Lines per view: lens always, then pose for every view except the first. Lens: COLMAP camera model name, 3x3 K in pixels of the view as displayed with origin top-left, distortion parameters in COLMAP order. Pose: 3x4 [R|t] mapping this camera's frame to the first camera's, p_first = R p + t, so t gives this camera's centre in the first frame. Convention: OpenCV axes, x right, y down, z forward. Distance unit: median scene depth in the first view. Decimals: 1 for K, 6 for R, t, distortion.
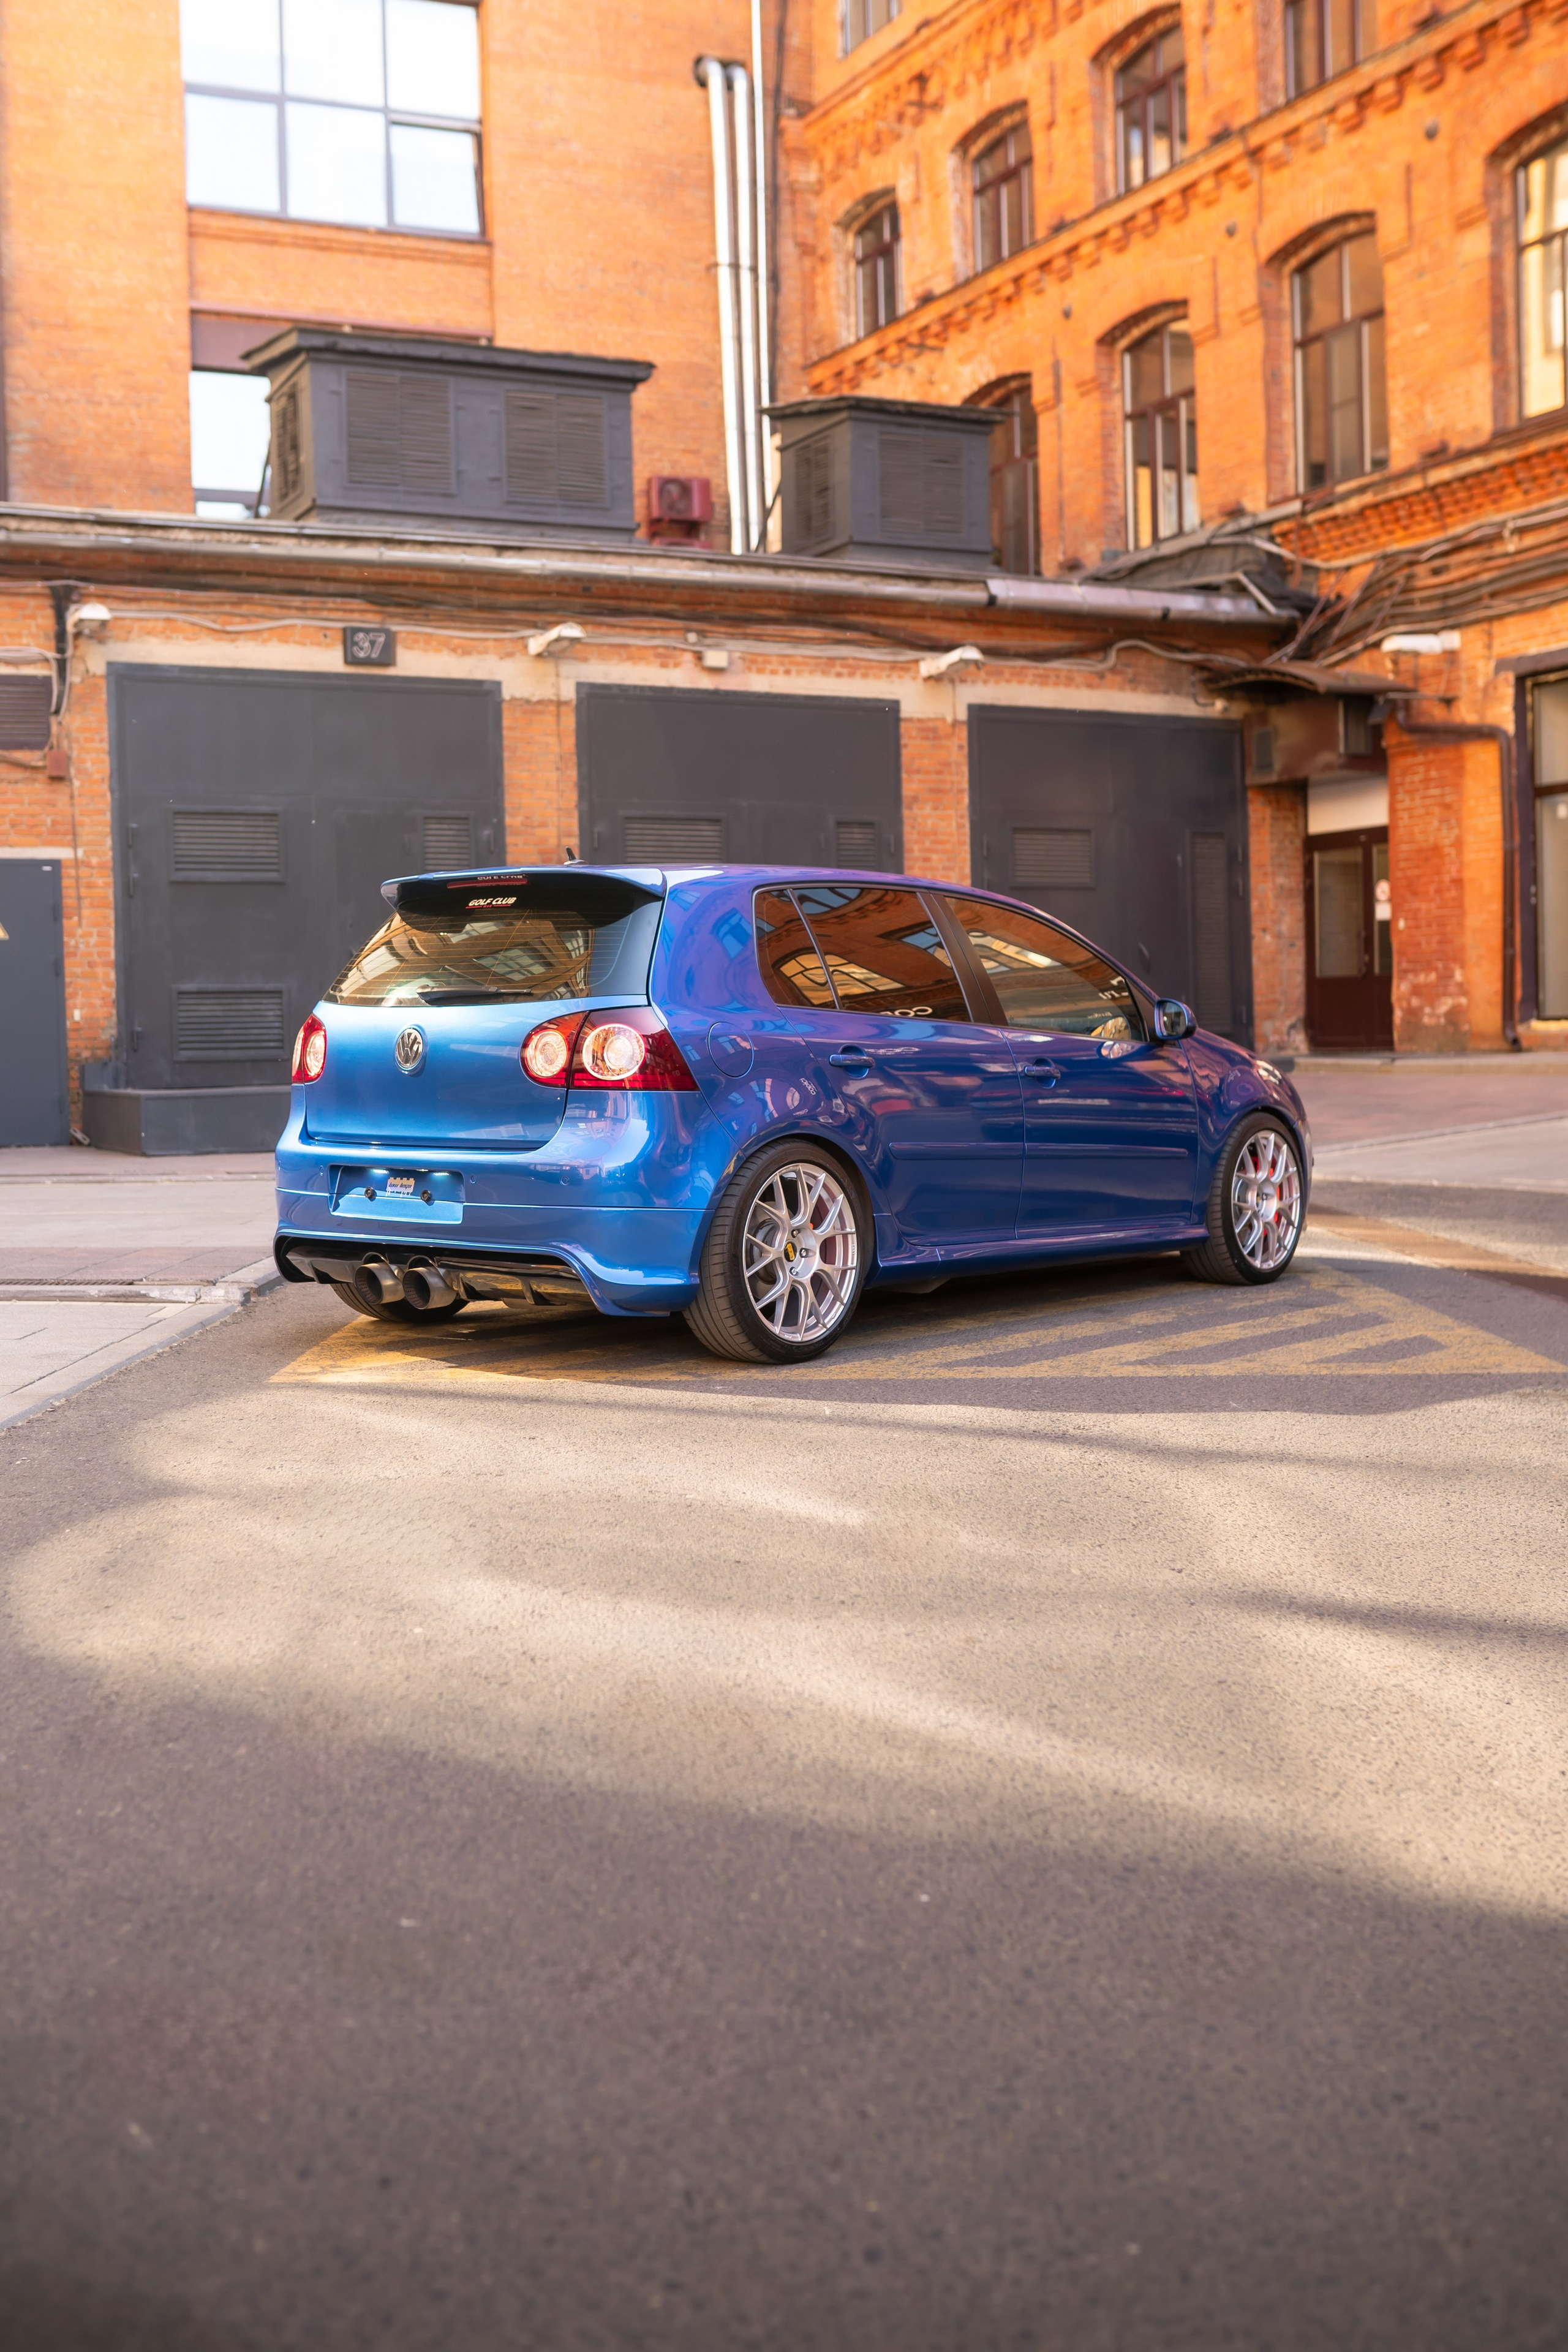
lens RADIAL K [[2733.0, 0, 784.0], [0, 2733.0, 1176.0], [0, 0, 1]] dist [0.006053, 0.007301]
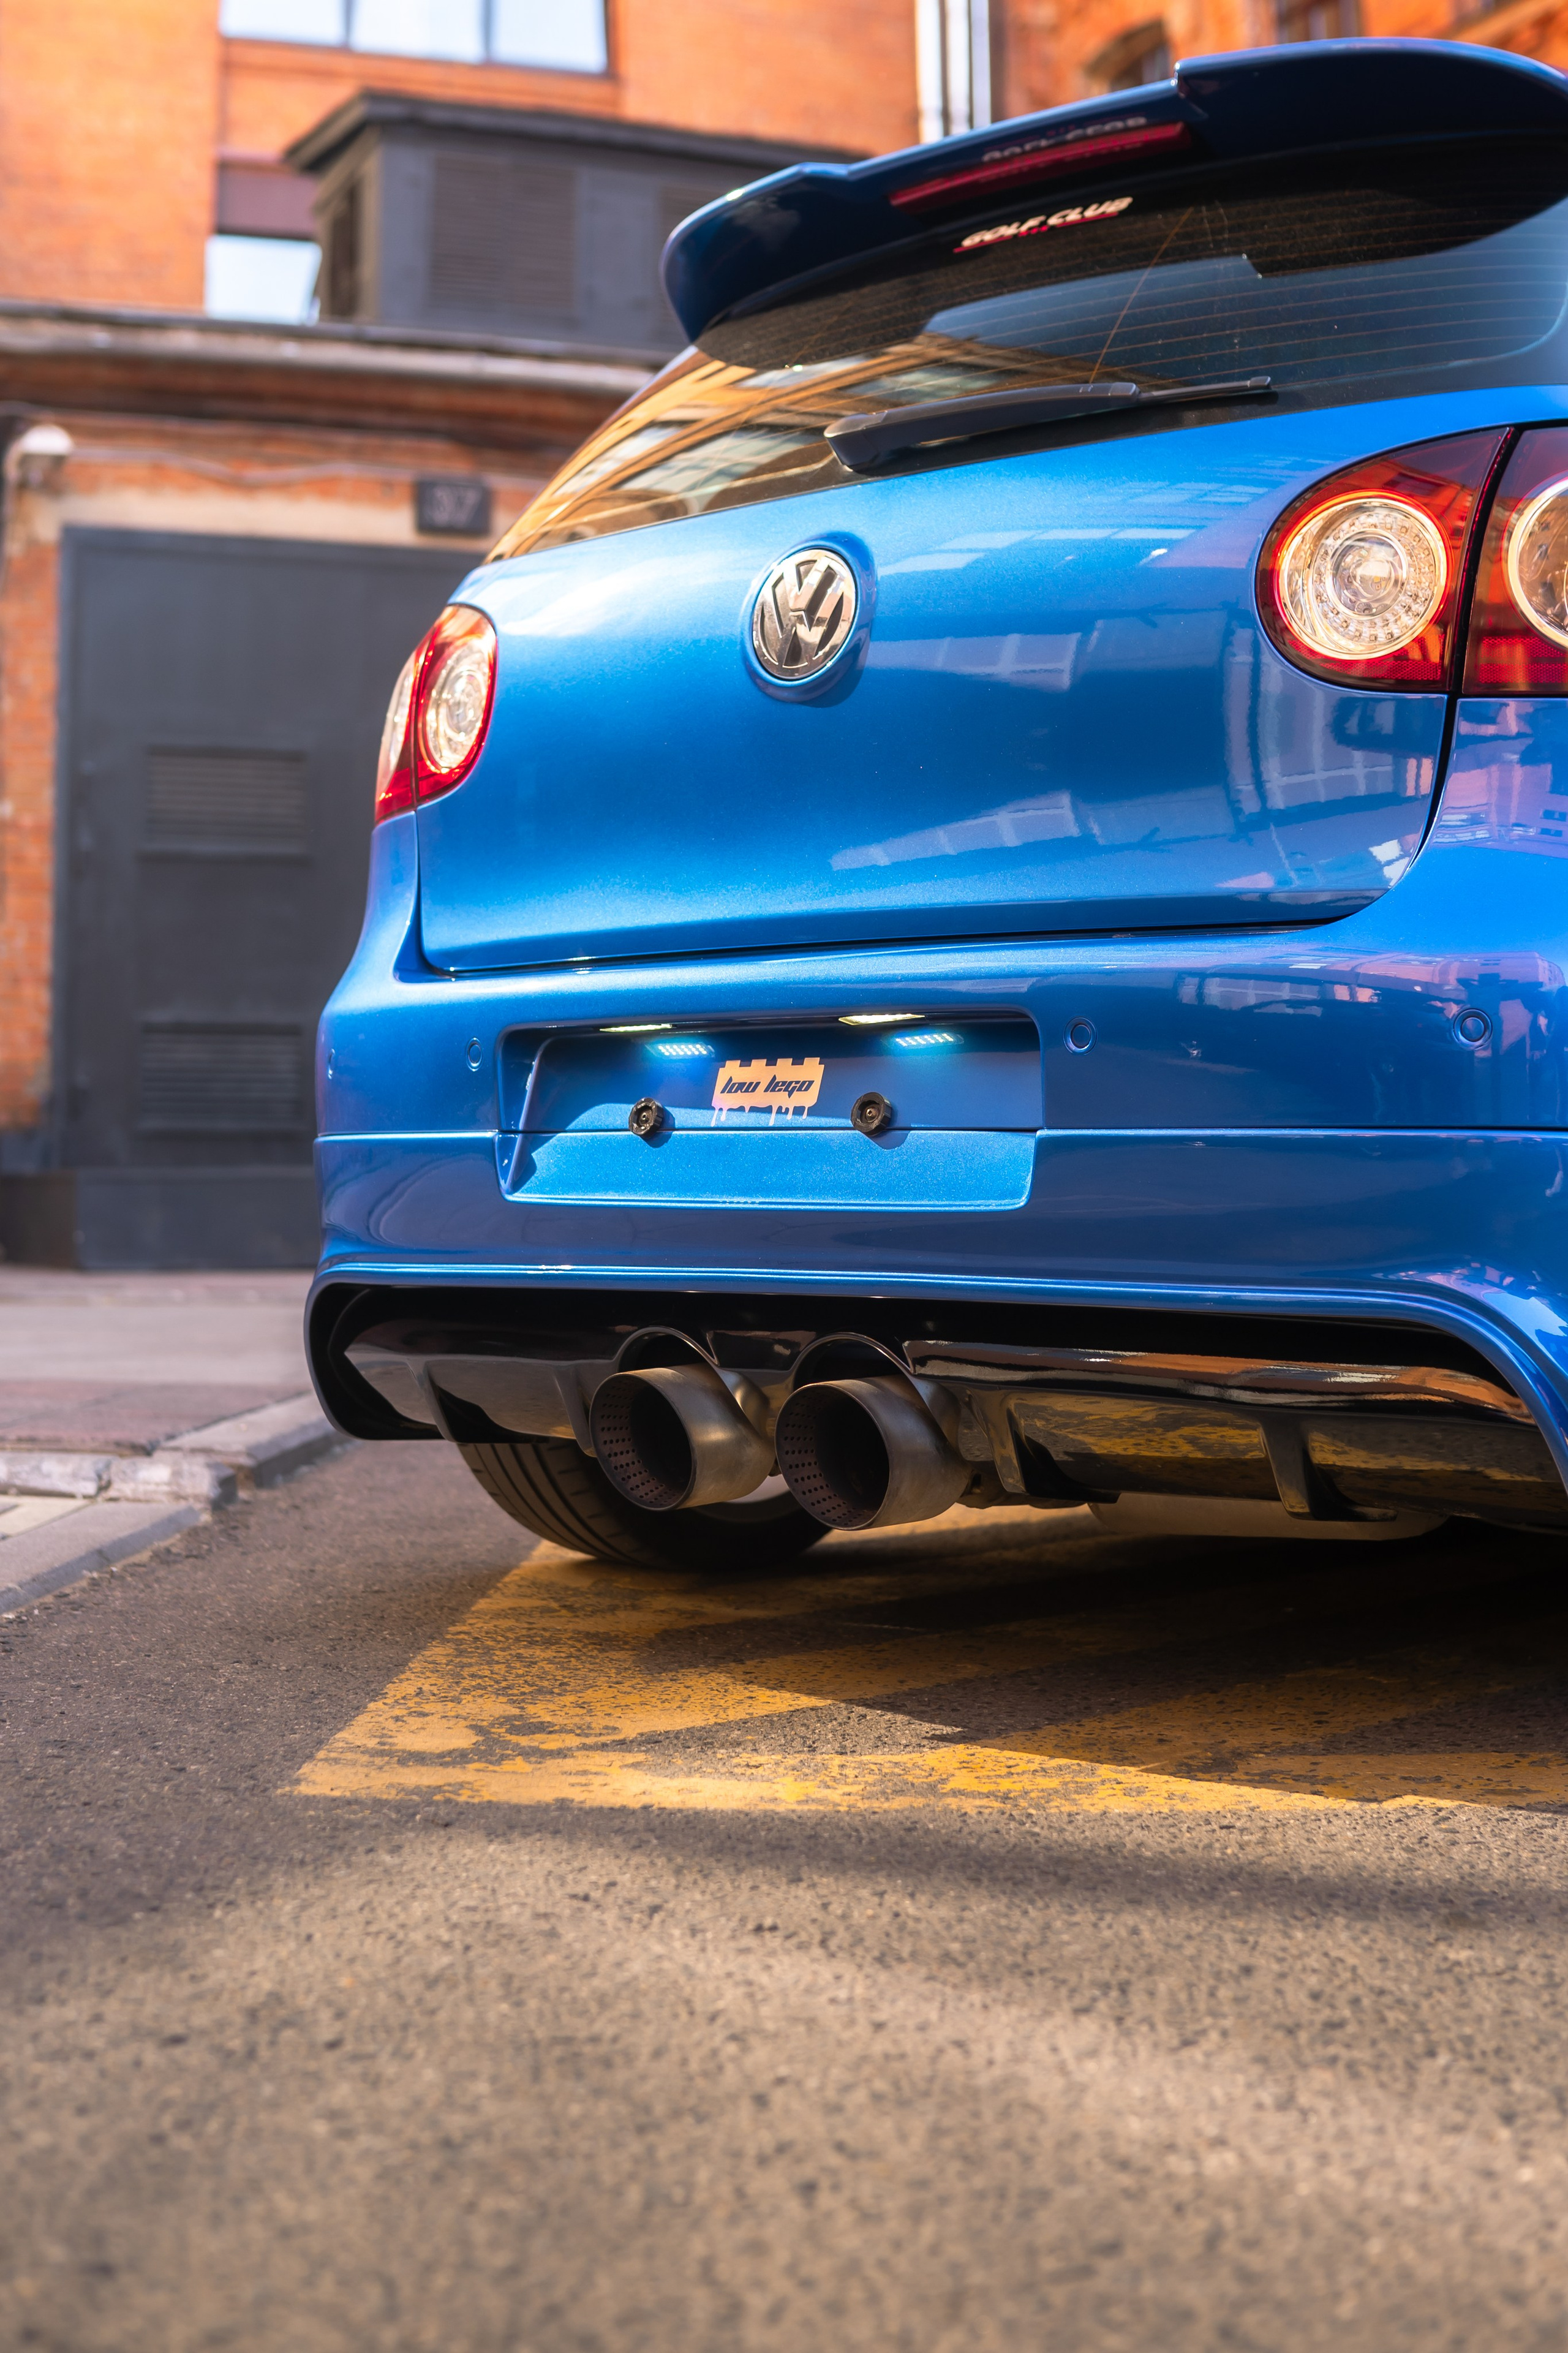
lens RADIAL K [[3064.2, 0, 782.1], [0, 3064.2, 1249.0], [0, 0, 1]] dist [-0.430943, 0.659471]
pose [[0.999718, 0.015532, -0.017958, -0.053353], [-0.016334, 0.998833, -0.045446, 0.013779], [0.017231, 0.045727, 0.998805, 0.276386]]
